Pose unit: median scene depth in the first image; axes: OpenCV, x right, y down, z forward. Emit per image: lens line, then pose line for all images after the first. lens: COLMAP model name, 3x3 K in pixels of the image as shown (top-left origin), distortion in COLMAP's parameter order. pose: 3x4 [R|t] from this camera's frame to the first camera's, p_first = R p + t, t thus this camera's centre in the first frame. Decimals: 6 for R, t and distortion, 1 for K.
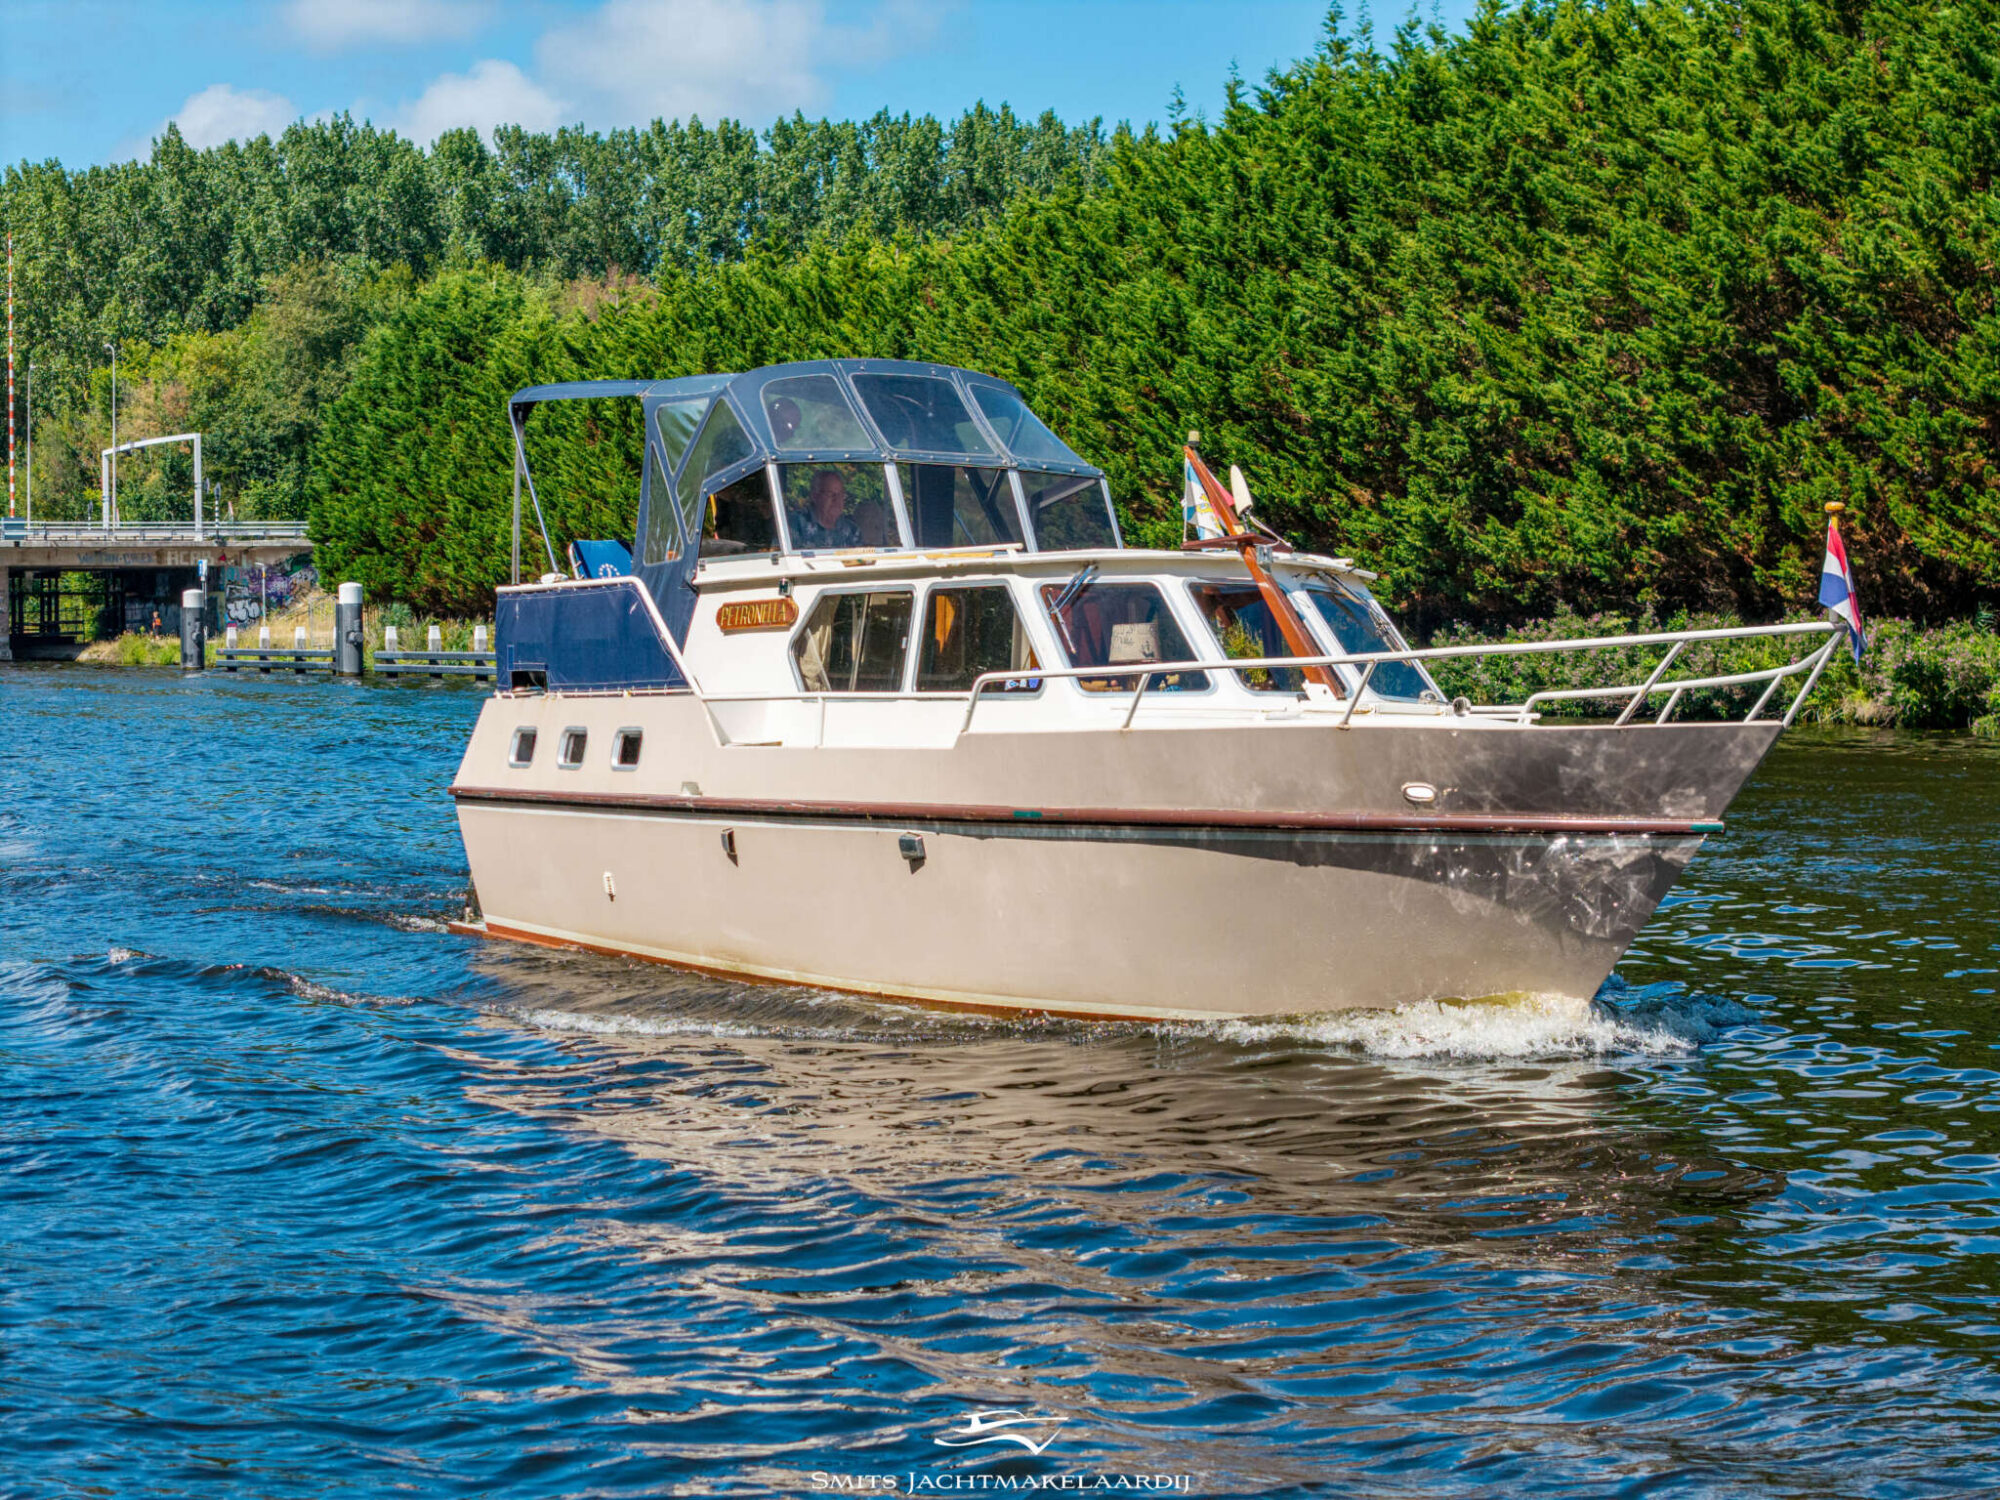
lens RADIAL K [[4093.2, 0, 1000.0], [0, 4093.2, 750.0], [0, 0, 1]] dist [-0.137822, -0.064420]
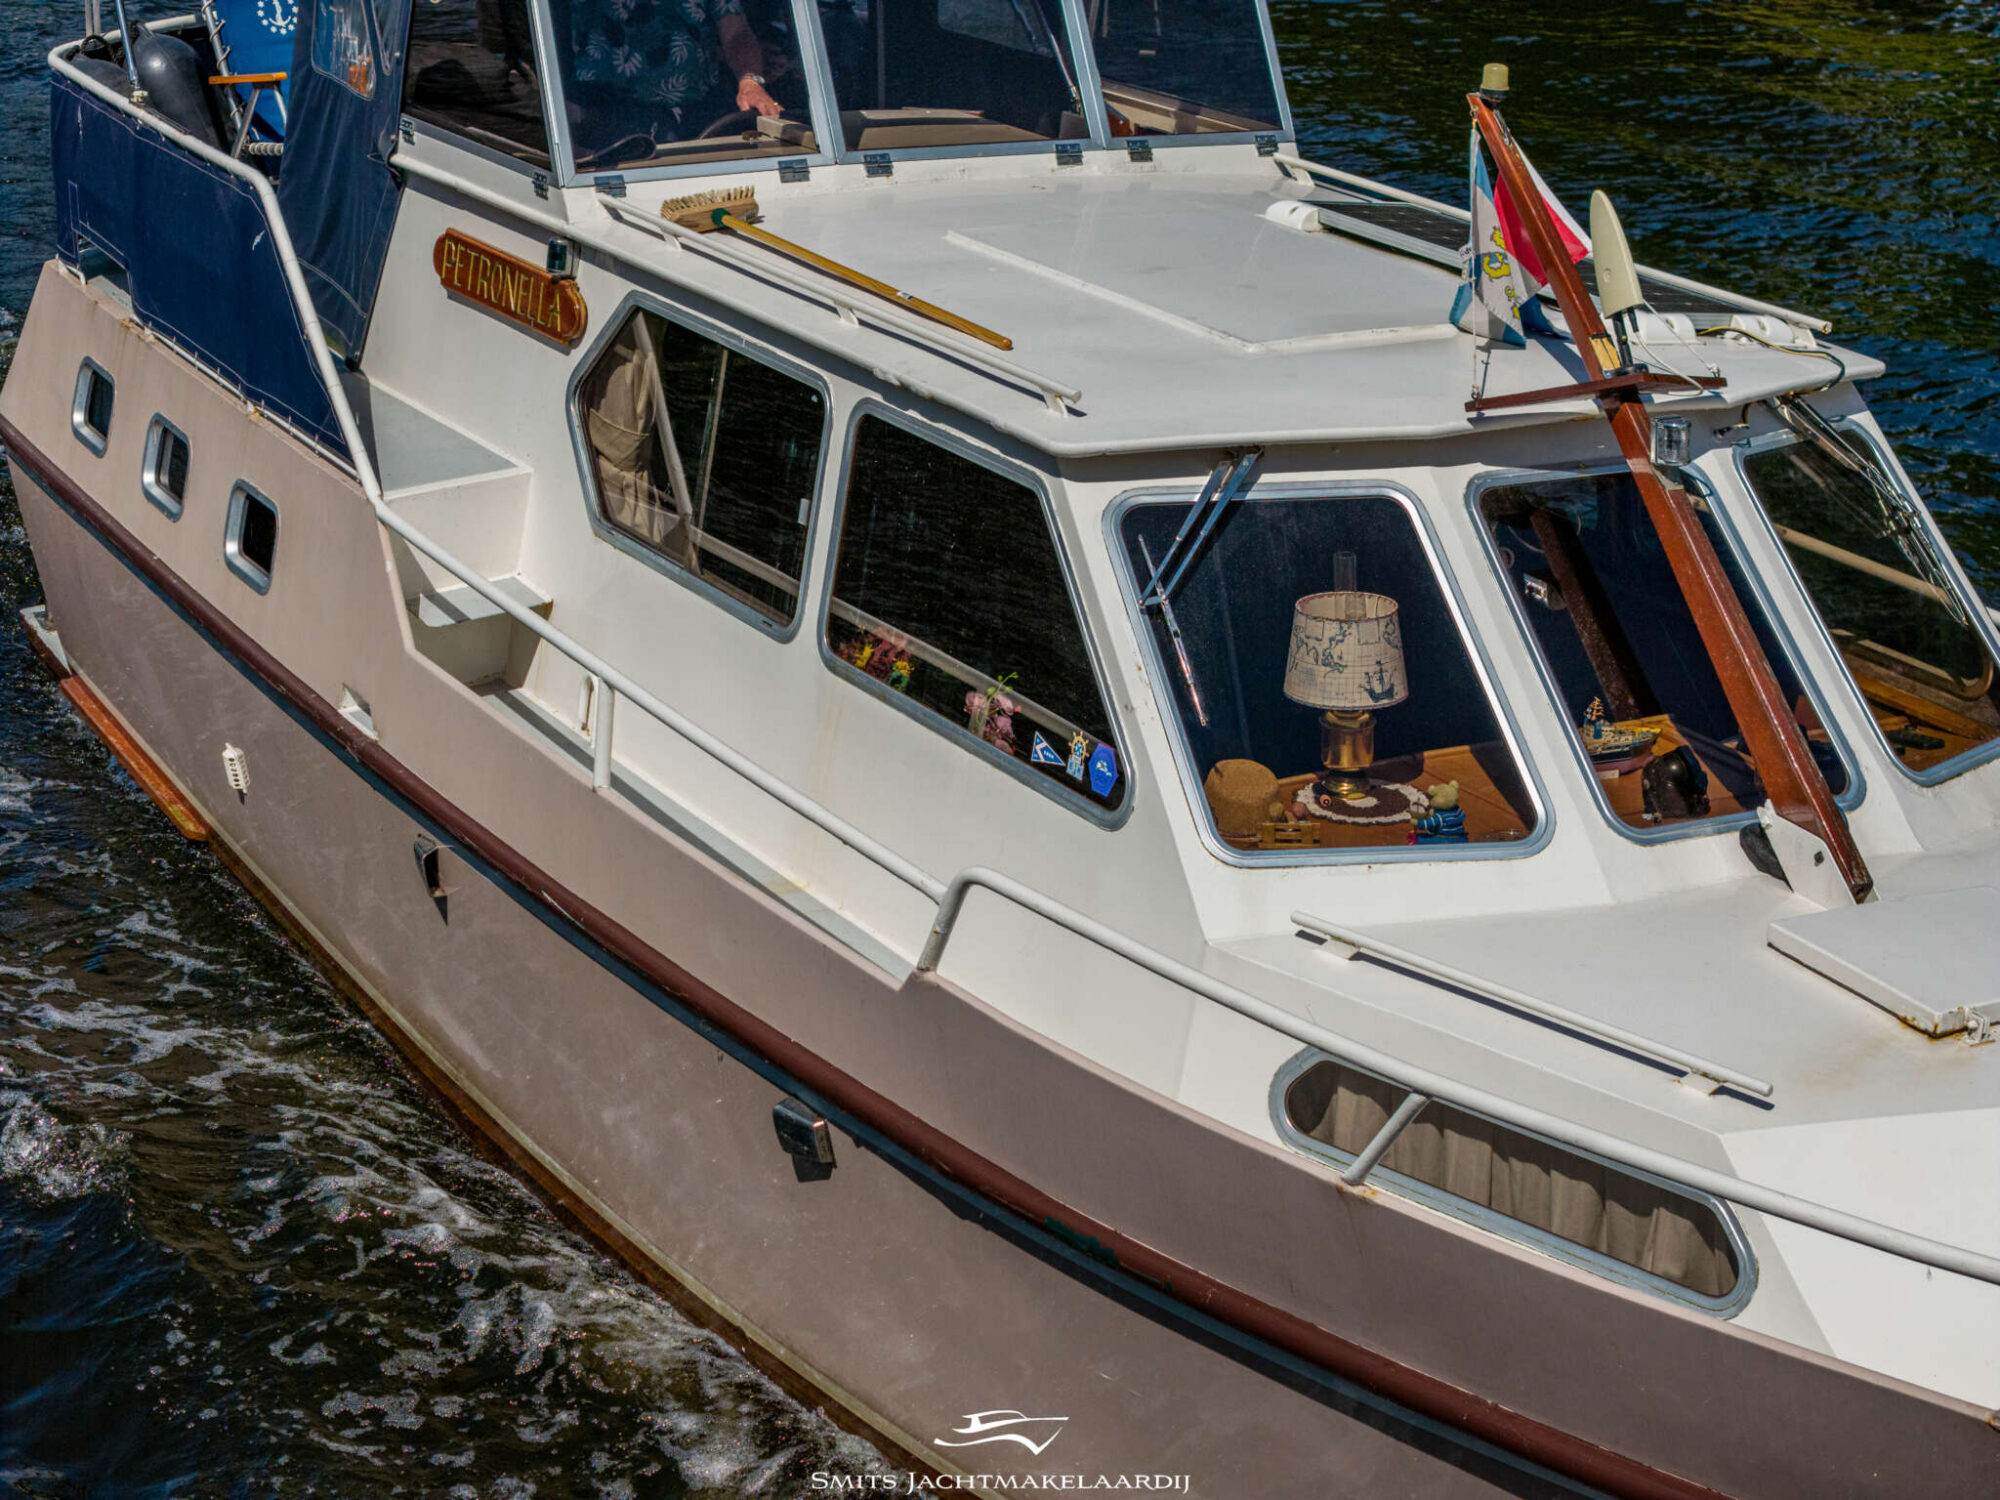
lens RADIAL K [[4093.2, 0, 1000.0], [0, 4093.2, 750.0], [0, 0, 1]] dist [-0.137822, -0.064420]
pose [[0.999740, 0.022620, -0.002821, -0.000564], [-0.020672, 0.951802, 0.306014, -0.132684], [0.009608, -0.305877, 0.952023, 0.565112]]
